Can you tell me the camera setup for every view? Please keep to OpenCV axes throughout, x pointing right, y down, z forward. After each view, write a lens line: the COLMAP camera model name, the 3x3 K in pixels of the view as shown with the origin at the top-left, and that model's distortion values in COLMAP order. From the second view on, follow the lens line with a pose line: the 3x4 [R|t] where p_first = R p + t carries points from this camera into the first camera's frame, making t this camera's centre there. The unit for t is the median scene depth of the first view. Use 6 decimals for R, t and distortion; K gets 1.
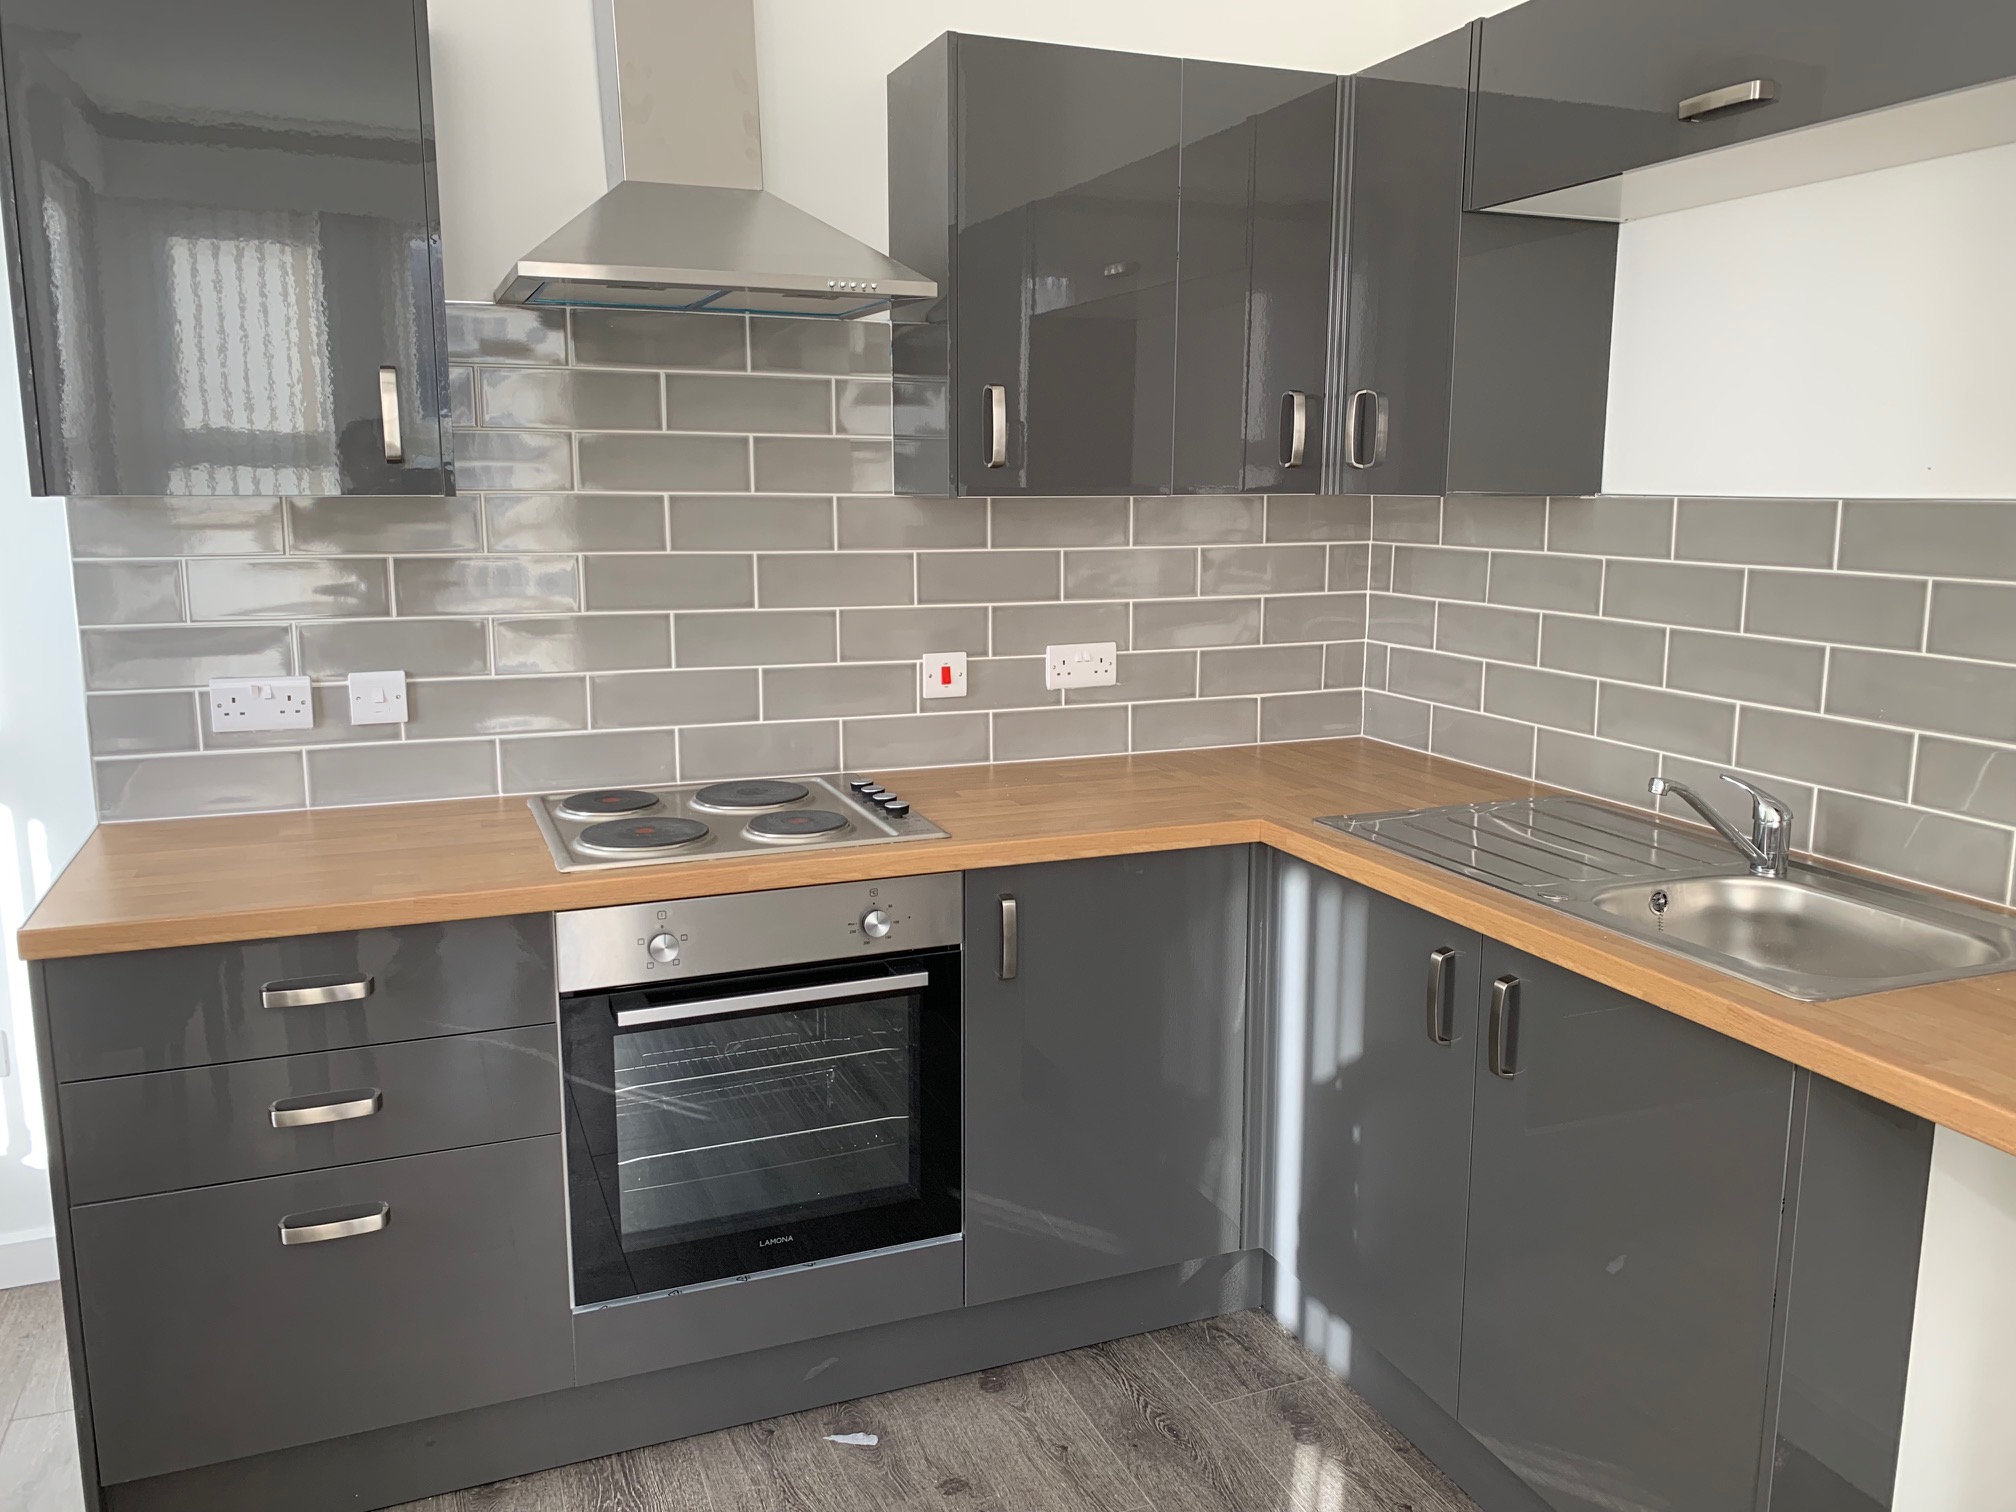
lens RADIAL K [[1521.8, 0, 999.5], [0, 1521.8, 749.9], [0, 0, 1]] dist [0.025162, -0.036165]
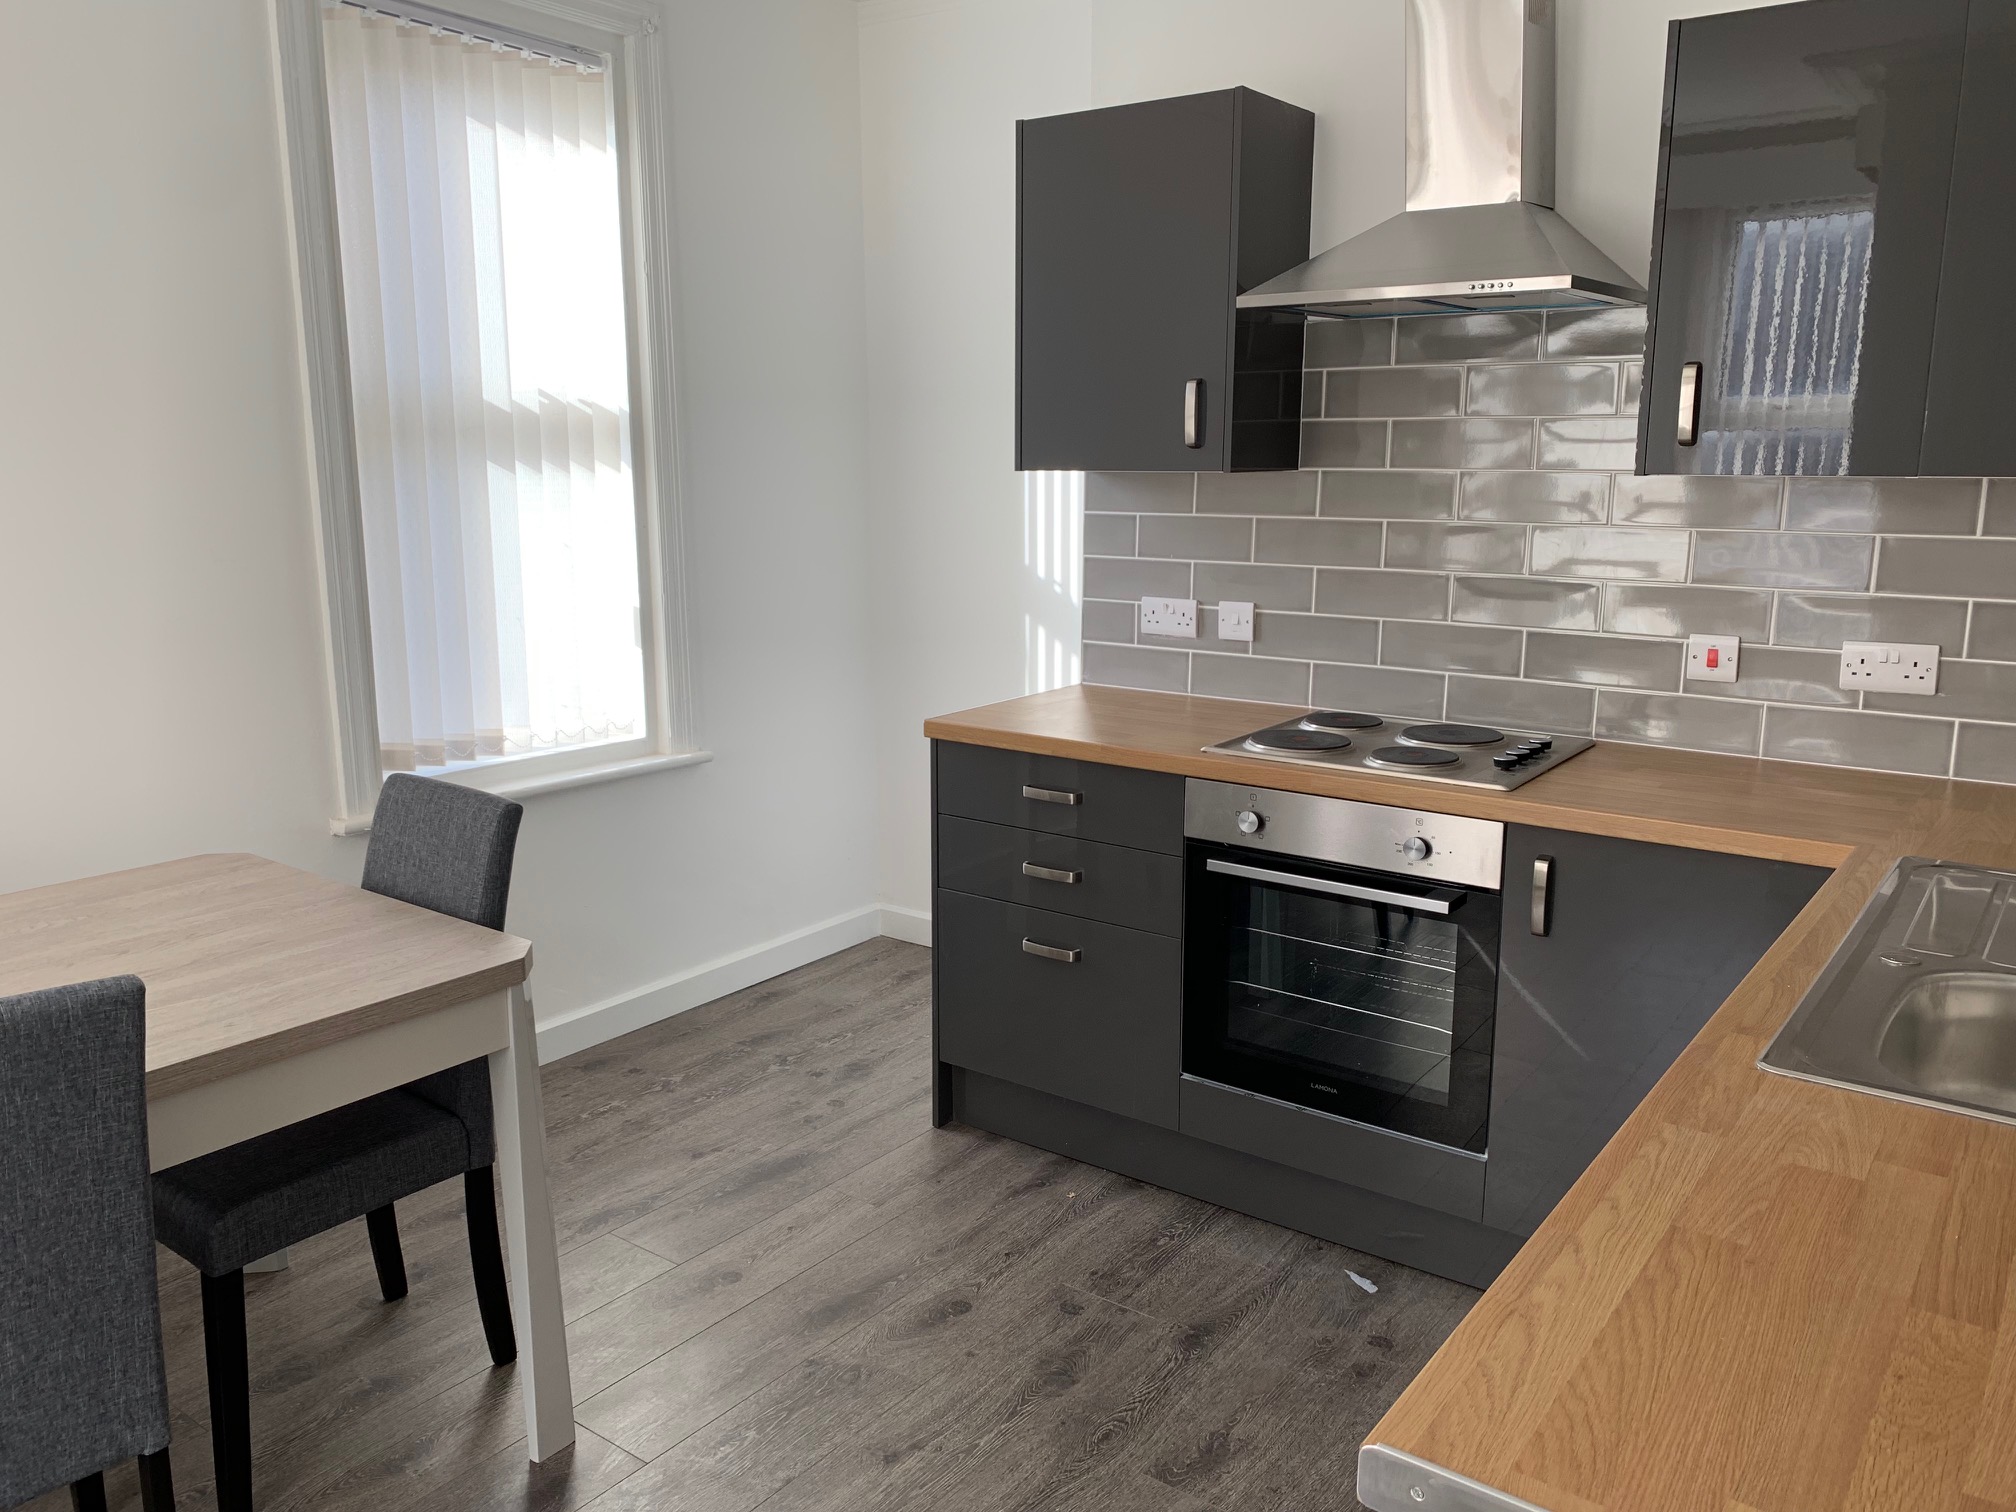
lens RADIAL K [[1521.8, 0, 1006.9], [0, 1521.8, 747.1], [0, 0, 1]] dist [0.025162, -0.036165]
pose [[0.534994, 0.159877, -0.829591, 0.618060], [-0.145604, 0.984687, 0.095869, -0.023662], [0.832215, 0.069503, 0.550080, 0.093732]]
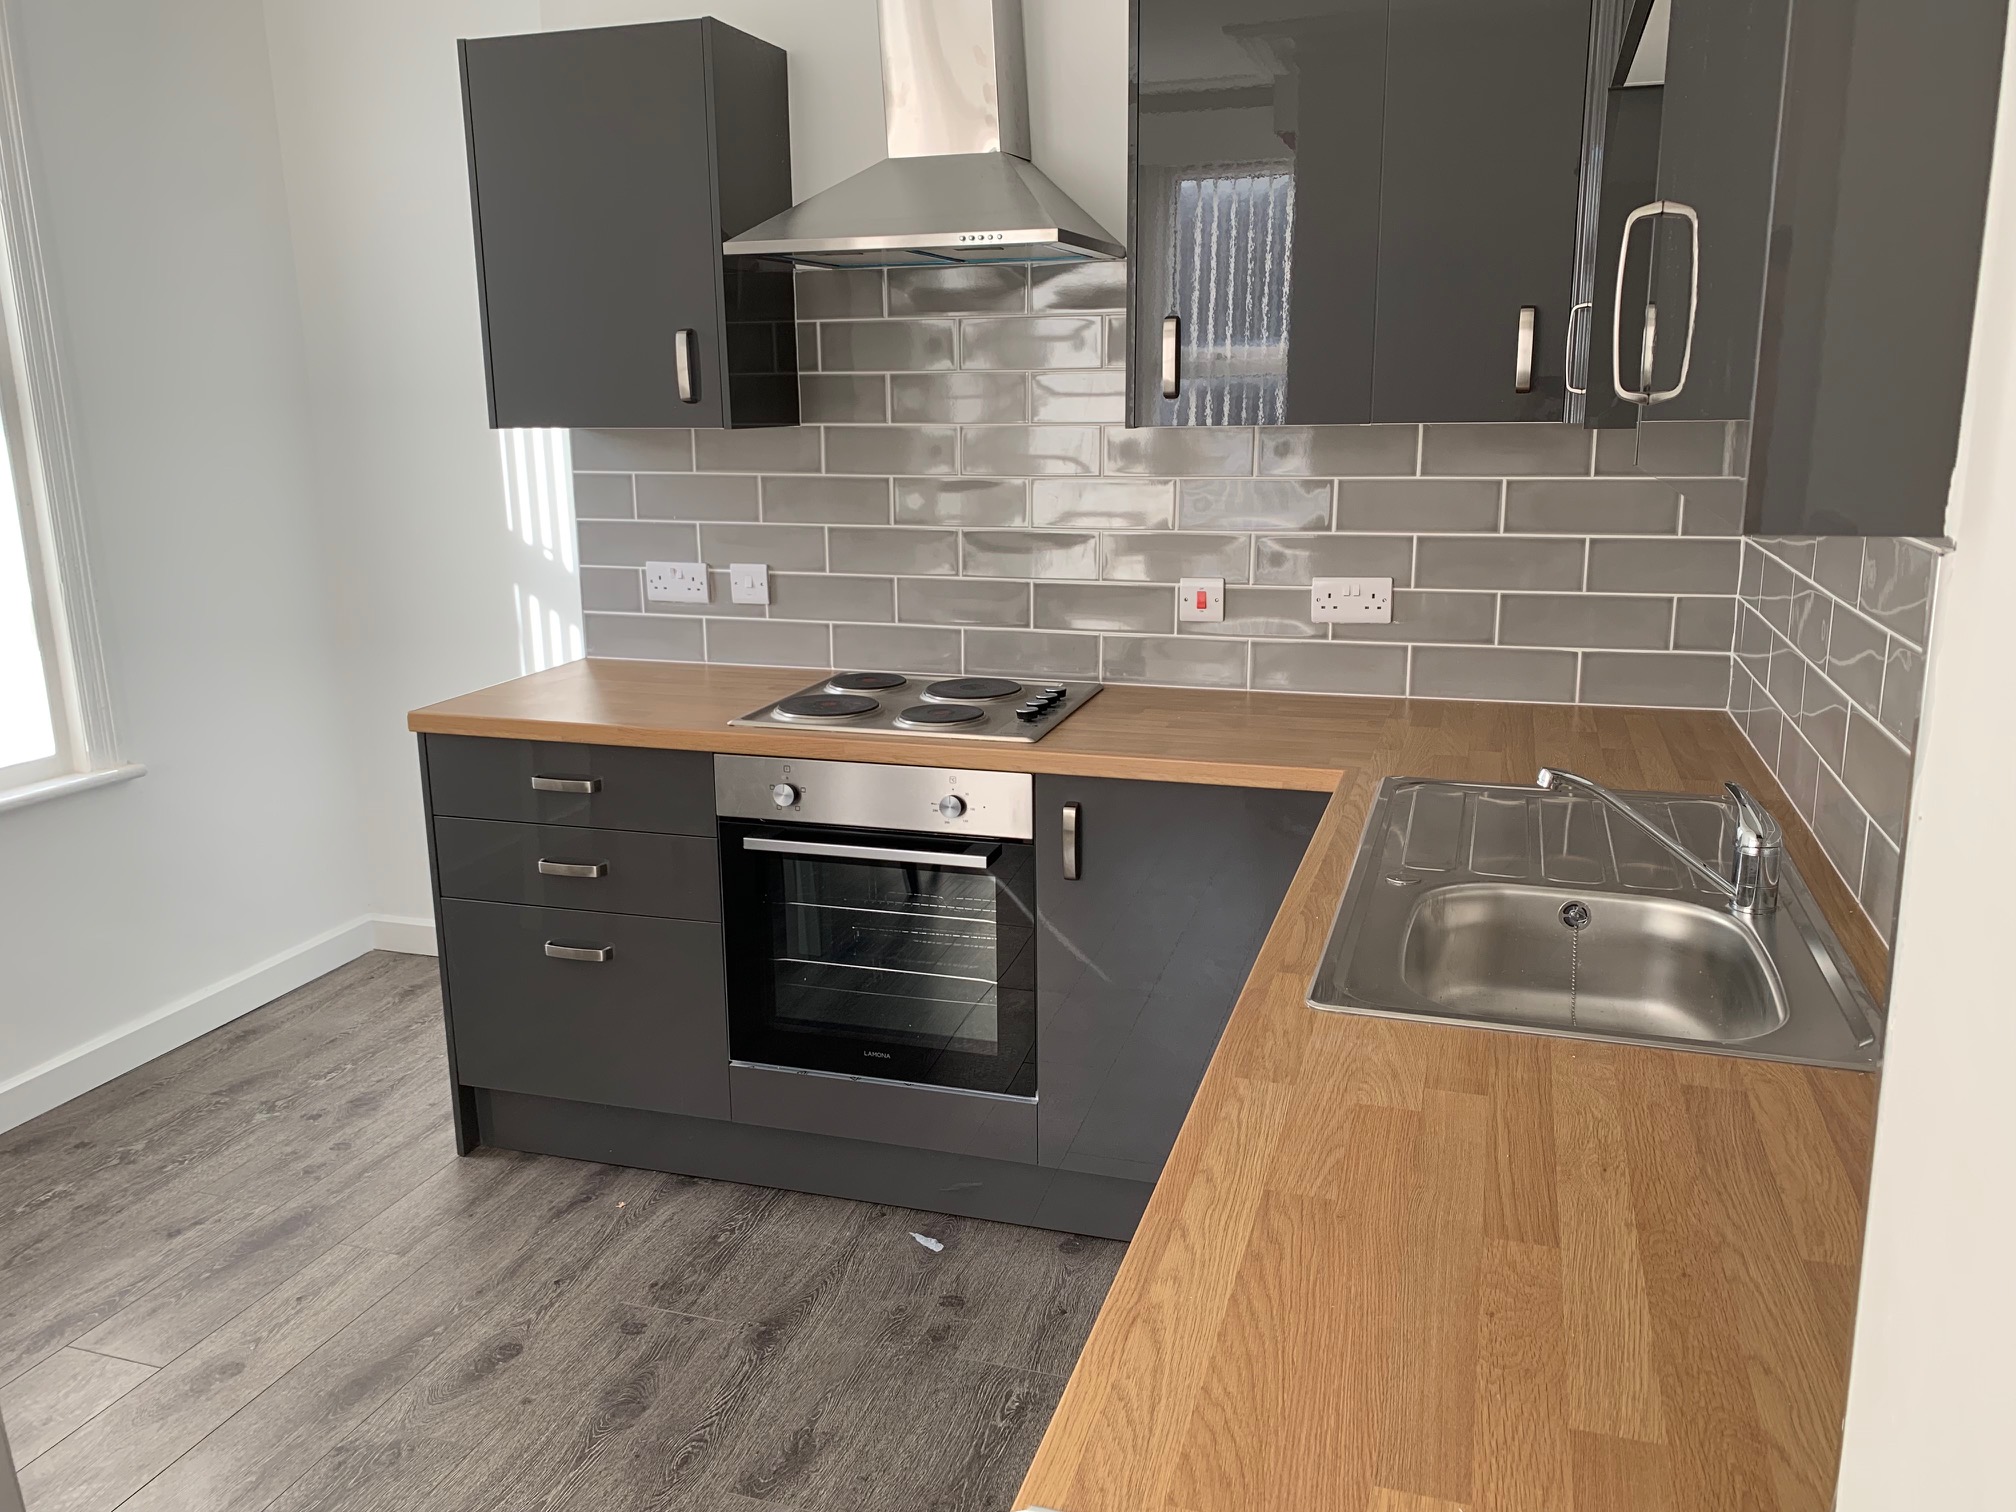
lens RADIAL K [[1521.8, 0, 1000.1], [0, 1521.8, 748.8], [0, 0, 1]] dist [0.025162, -0.036165]
pose [[0.778159, 0.131355, -0.614177, 0.573622], [-0.096343, 0.991276, 0.089940, -0.031987], [0.620634, -0.010816, 0.784026, 0.112360]]
